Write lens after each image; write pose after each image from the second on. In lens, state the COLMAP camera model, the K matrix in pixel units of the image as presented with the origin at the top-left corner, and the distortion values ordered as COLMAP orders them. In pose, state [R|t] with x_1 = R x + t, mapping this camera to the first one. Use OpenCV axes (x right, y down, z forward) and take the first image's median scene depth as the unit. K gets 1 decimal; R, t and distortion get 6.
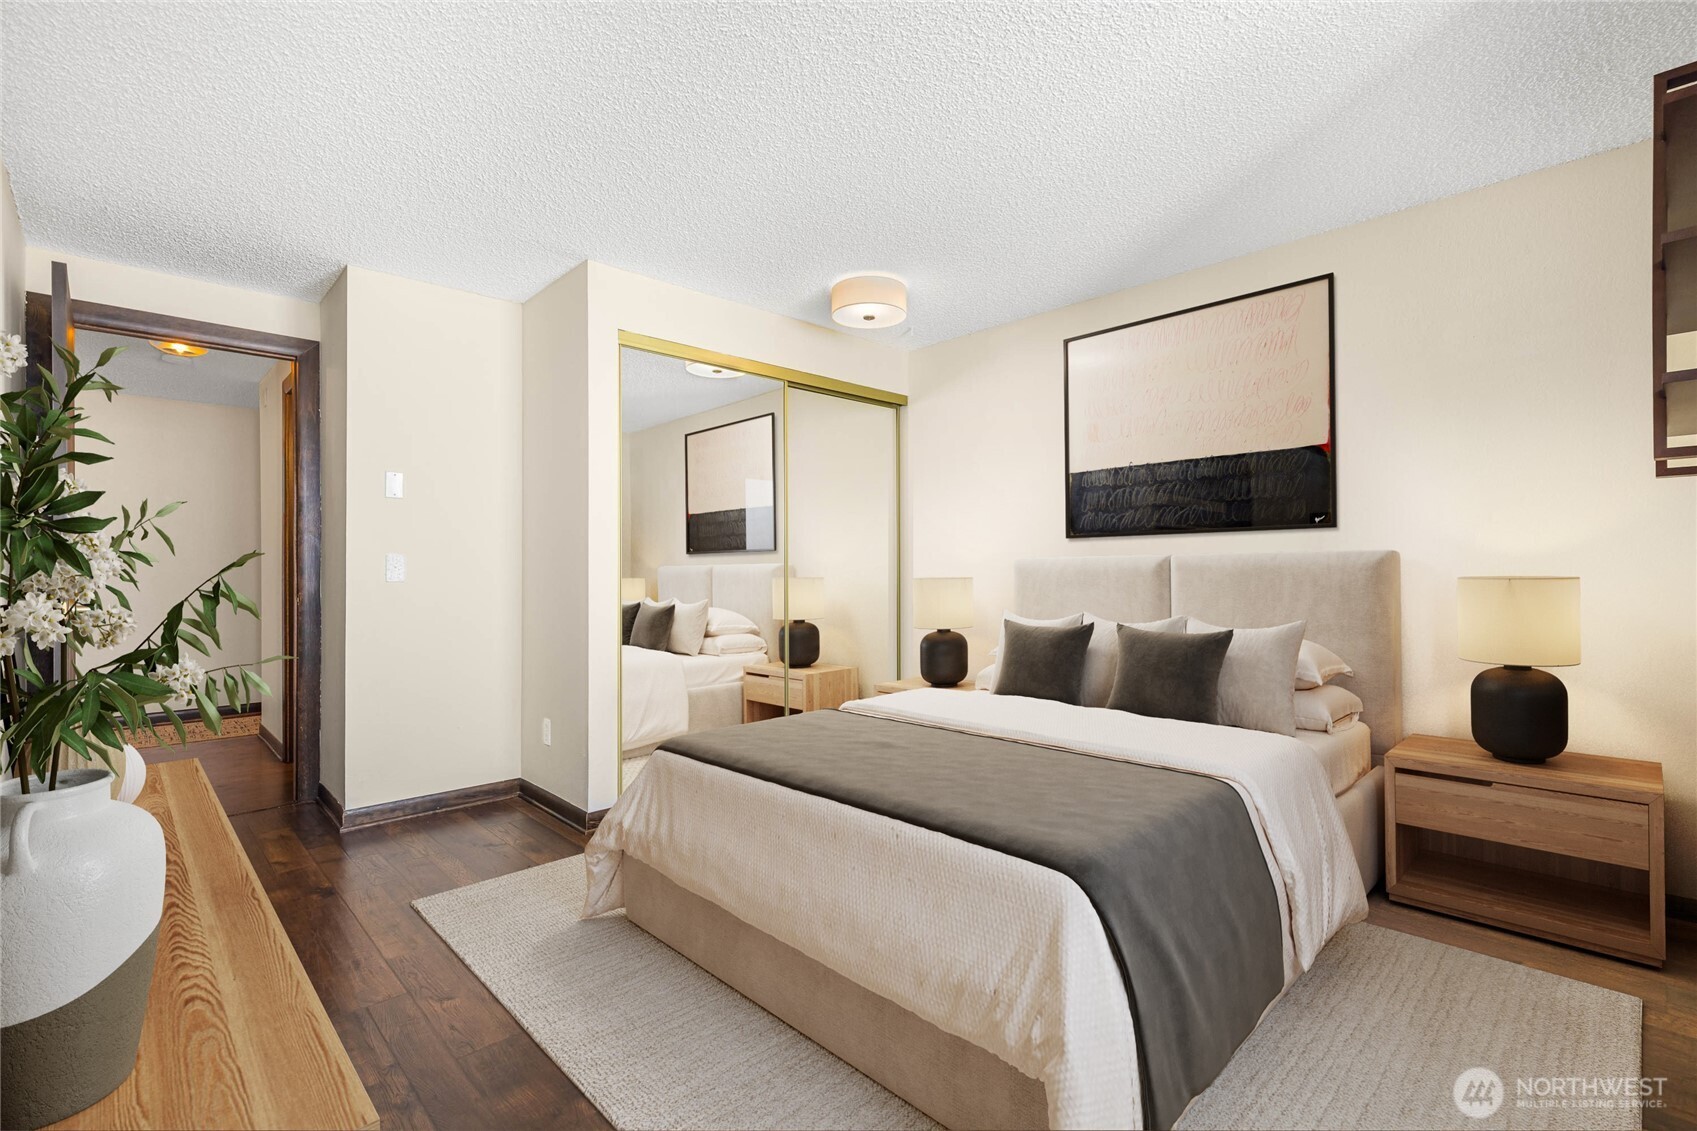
lens RADIAL K [[773.6, 0, 845.7], [0, 773.6, 567.7], [0, 0, 1]] dist [-0.001278, -0.000070]
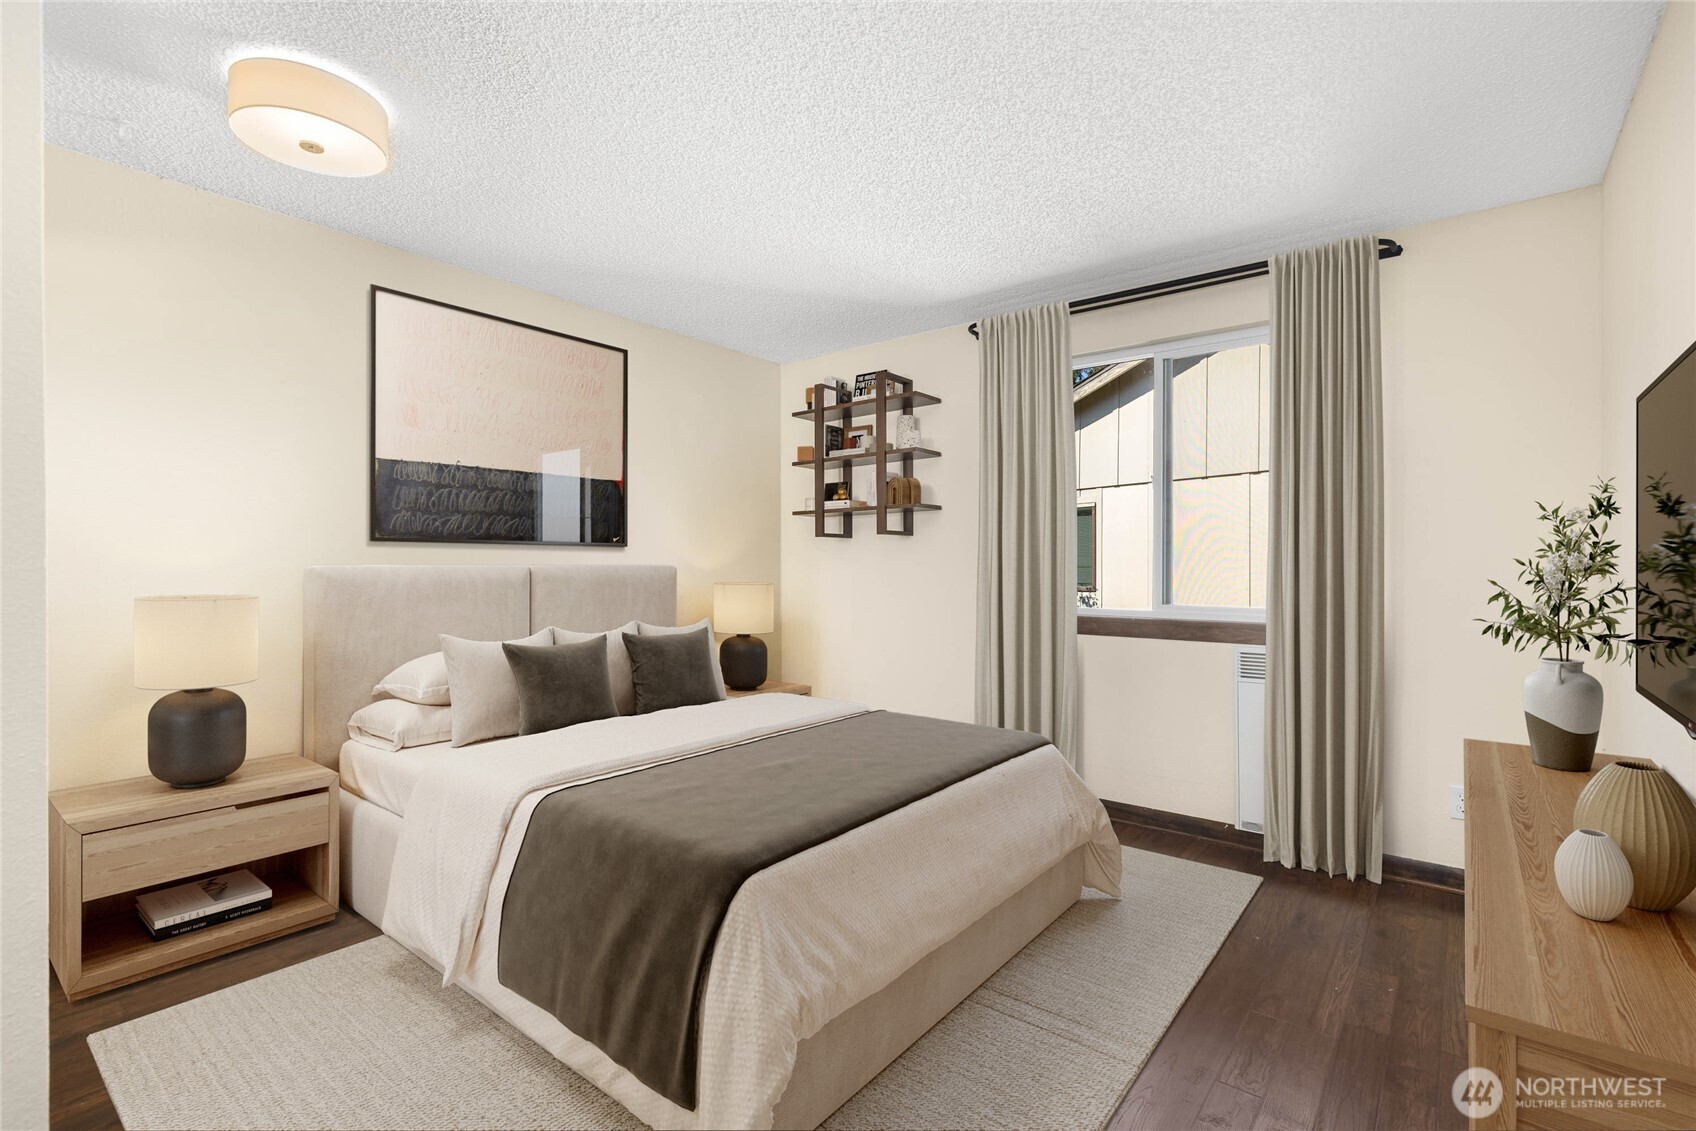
lens RADIAL K [[773.1, 0, 844.7], [0, 773.1, 563.4], [0, 0, 1]] dist [-0.001278, -0.000070]
pose [[-0.130107, 0.030084, 0.991043, -0.562051], [0.015763, 0.999476, -0.028271, 0.013737], [-0.991375, 0.011944, -0.130513, 0.668580]]
